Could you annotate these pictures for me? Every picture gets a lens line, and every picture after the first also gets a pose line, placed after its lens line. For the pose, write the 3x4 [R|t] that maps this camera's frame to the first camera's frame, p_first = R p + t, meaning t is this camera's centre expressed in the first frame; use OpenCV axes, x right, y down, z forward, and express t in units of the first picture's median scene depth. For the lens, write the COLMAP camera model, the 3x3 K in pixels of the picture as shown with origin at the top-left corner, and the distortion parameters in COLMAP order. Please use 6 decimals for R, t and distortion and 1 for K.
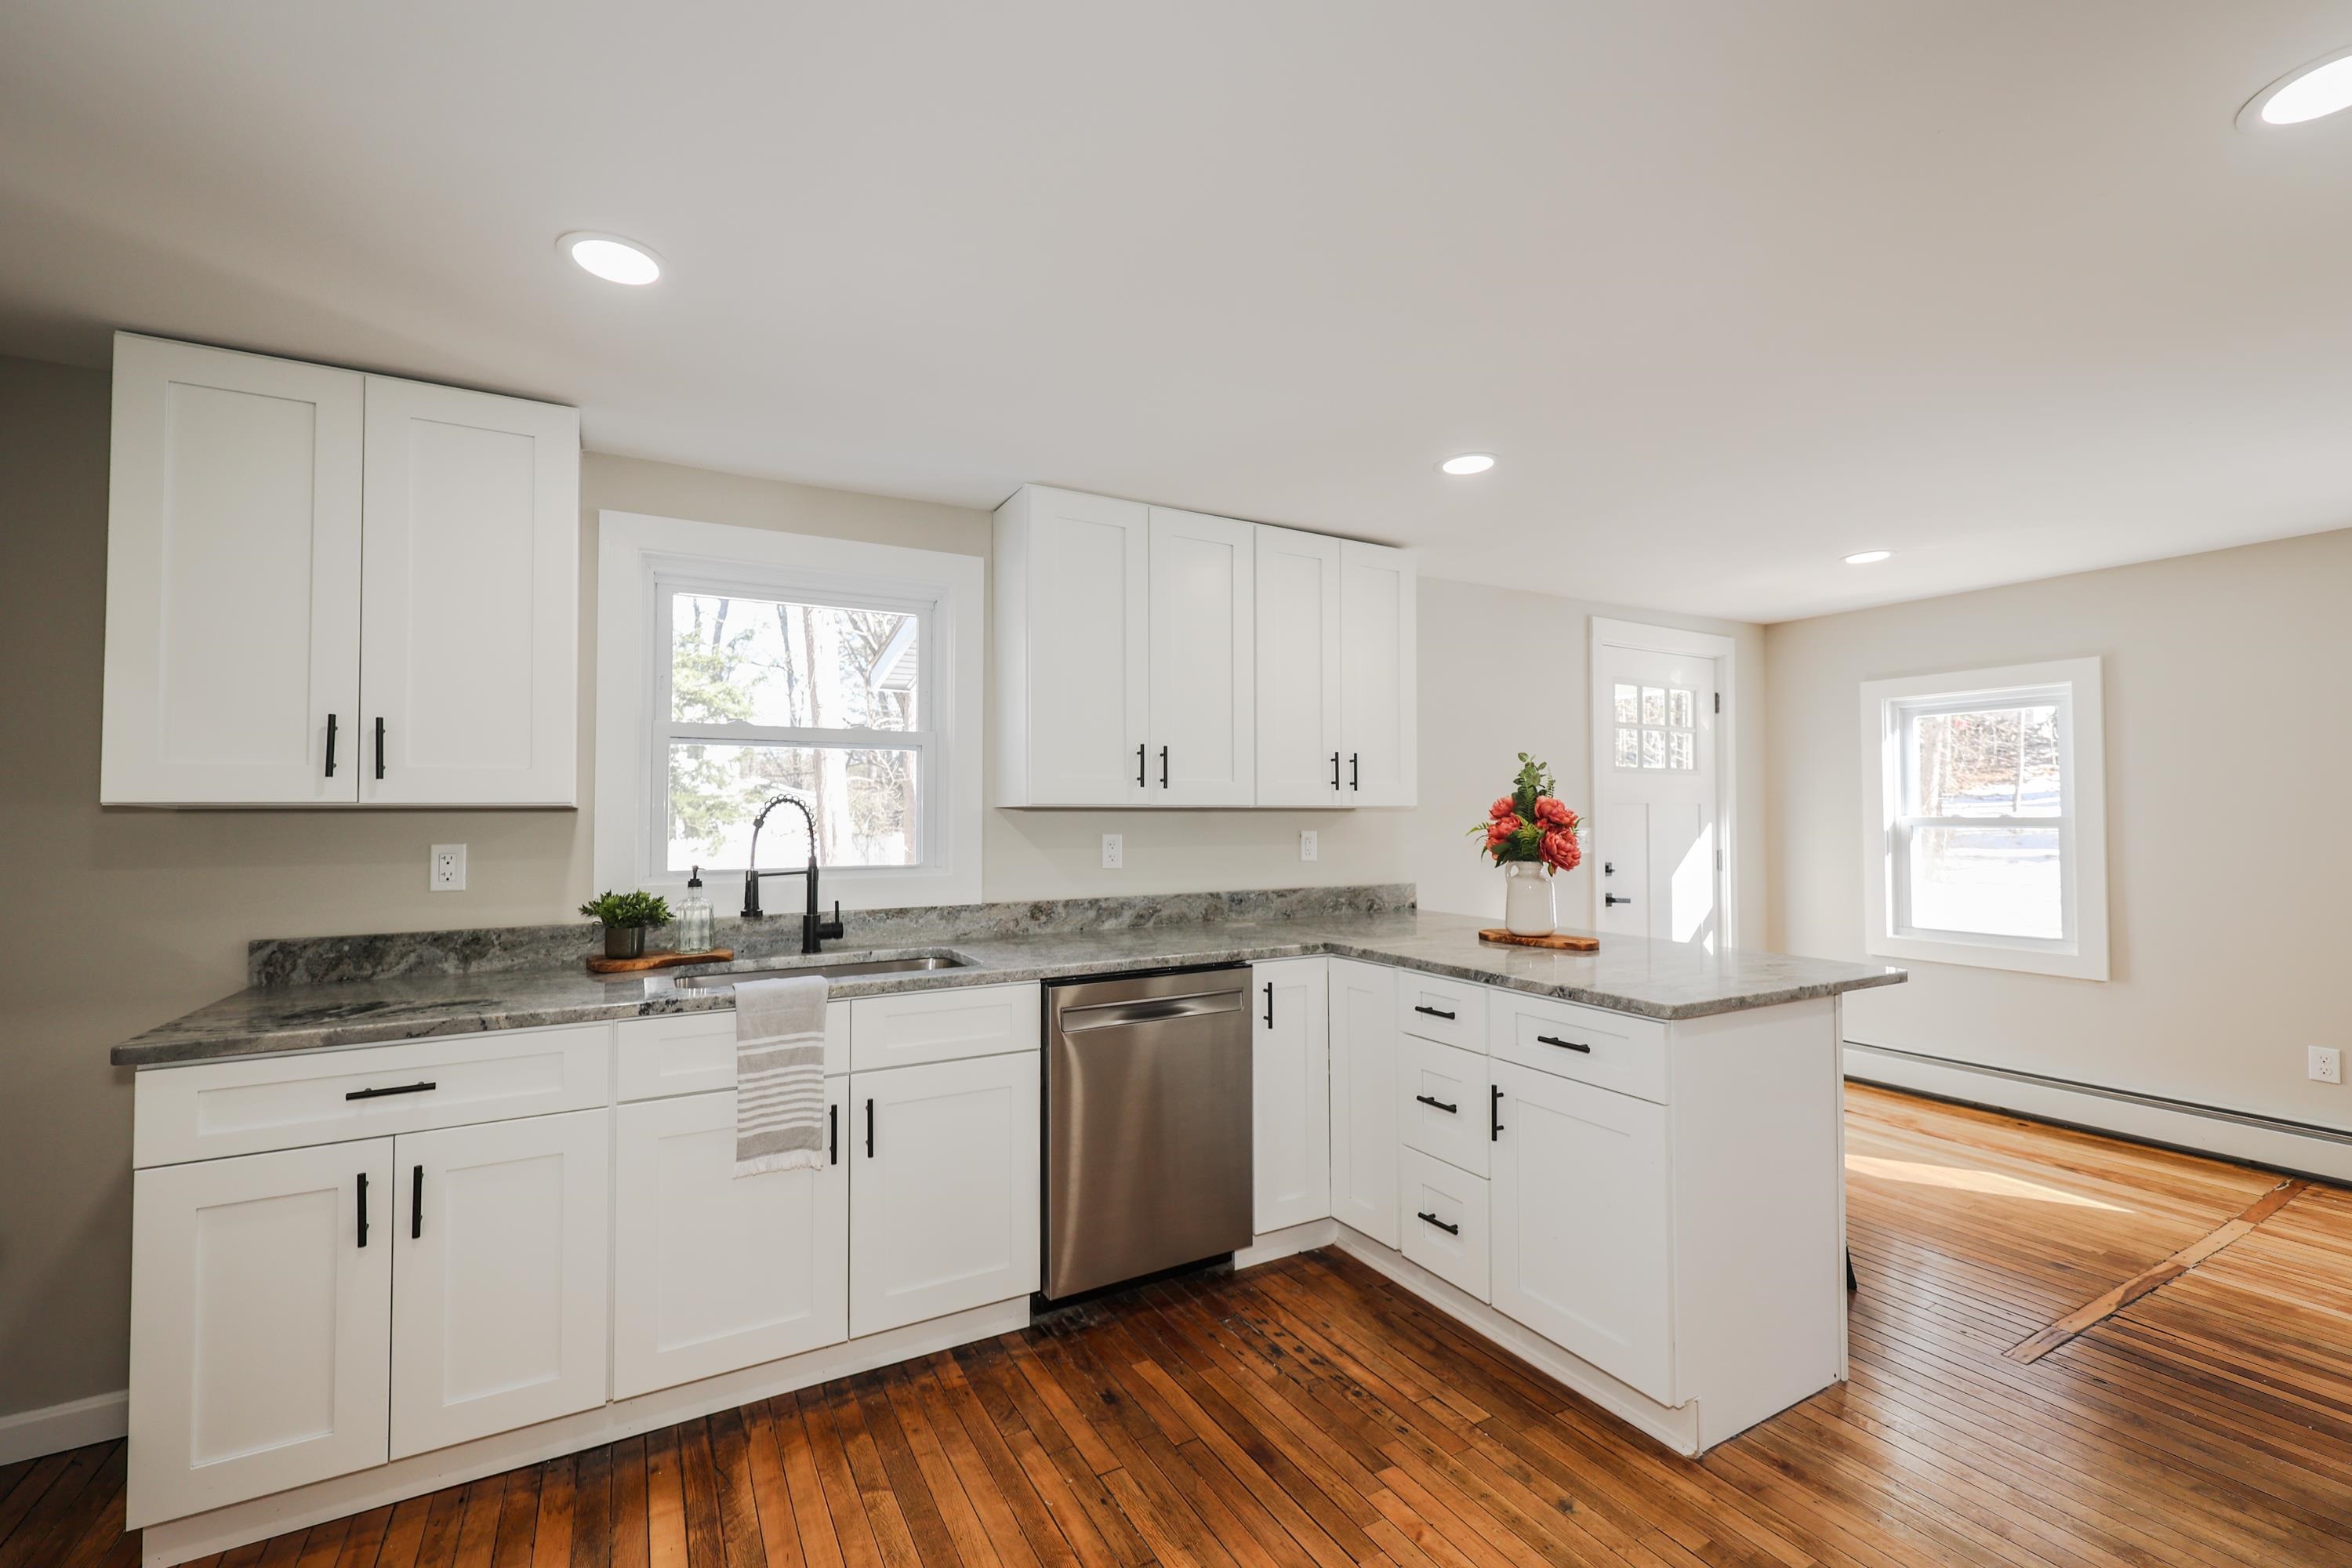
lens RADIAL K [[997.5, 0, 1175.9], [0, 997.5, 789.1], [0, 0, 1]] dist [-0.003419, -0.000381]
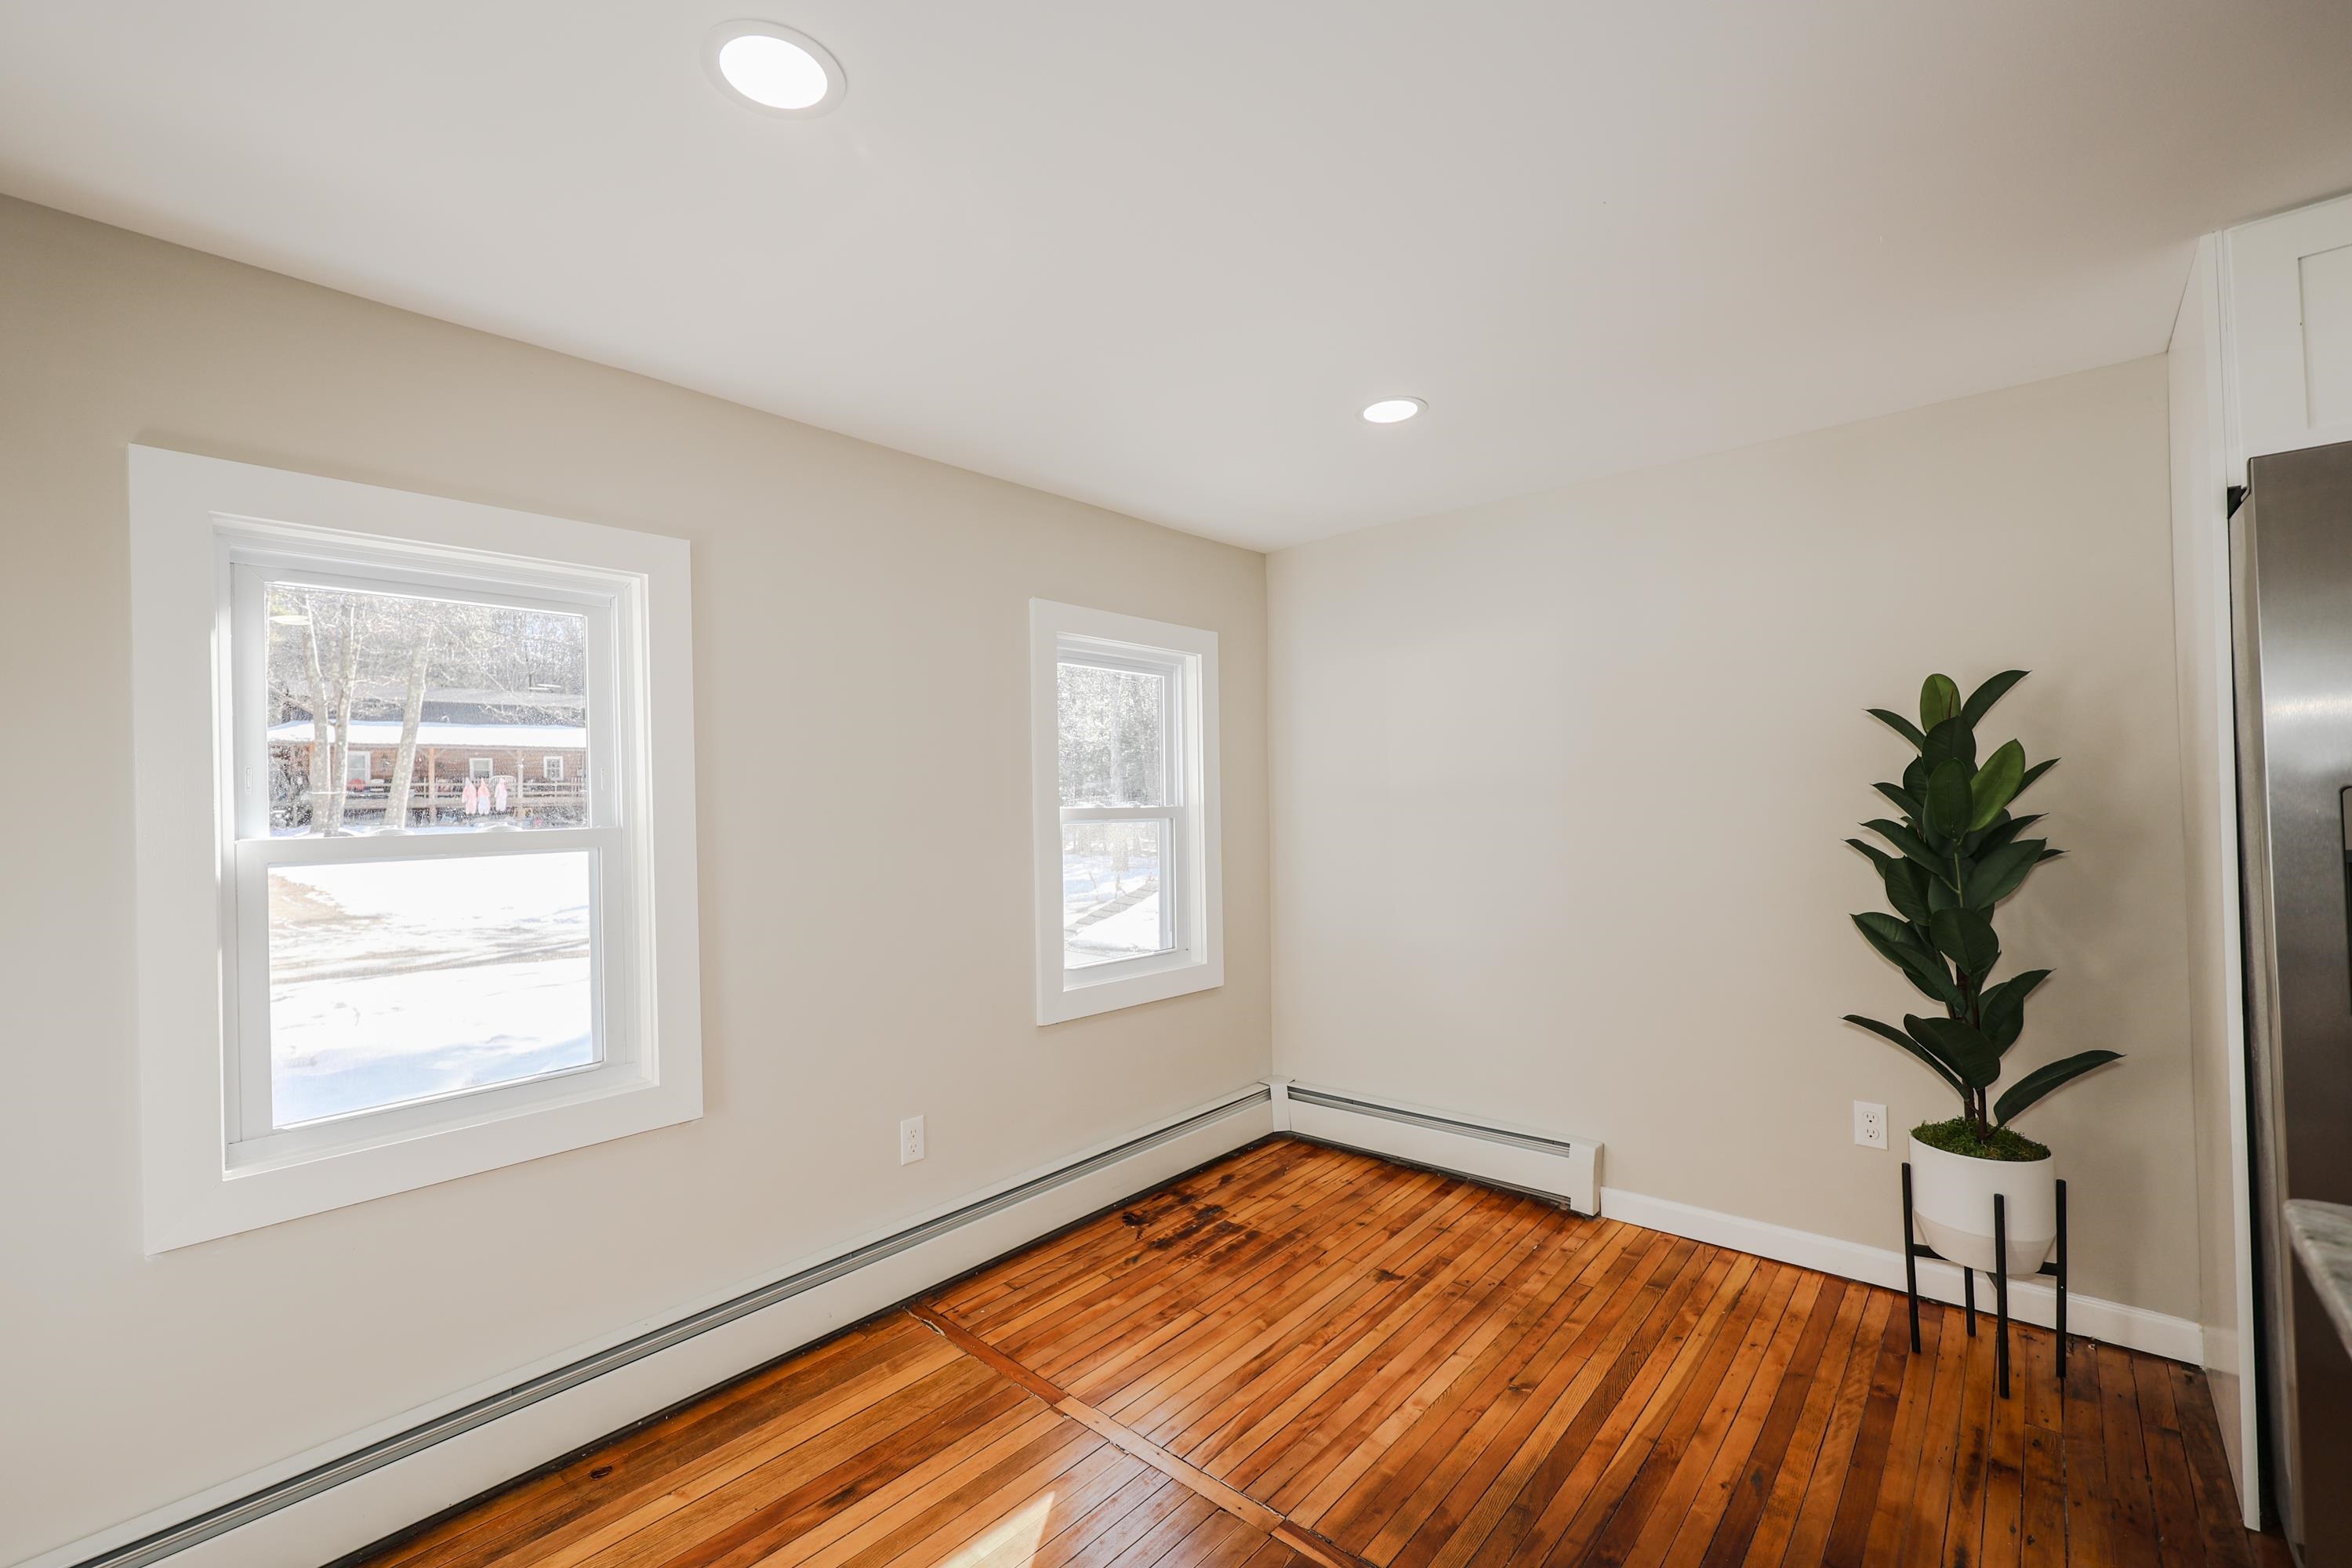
lens RADIAL K [[997.5, 0, 1171.9], [0, 997.5, 784.2], [0, 0, 1]] dist [-0.003419, -0.000381]
pose [[-0.329337, 0.023295, 0.943925, 0.362340], [-0.000802, 0.999688, -0.024951, 0.022356], [-0.944212, -0.008974, -0.329216, 1.080513]]
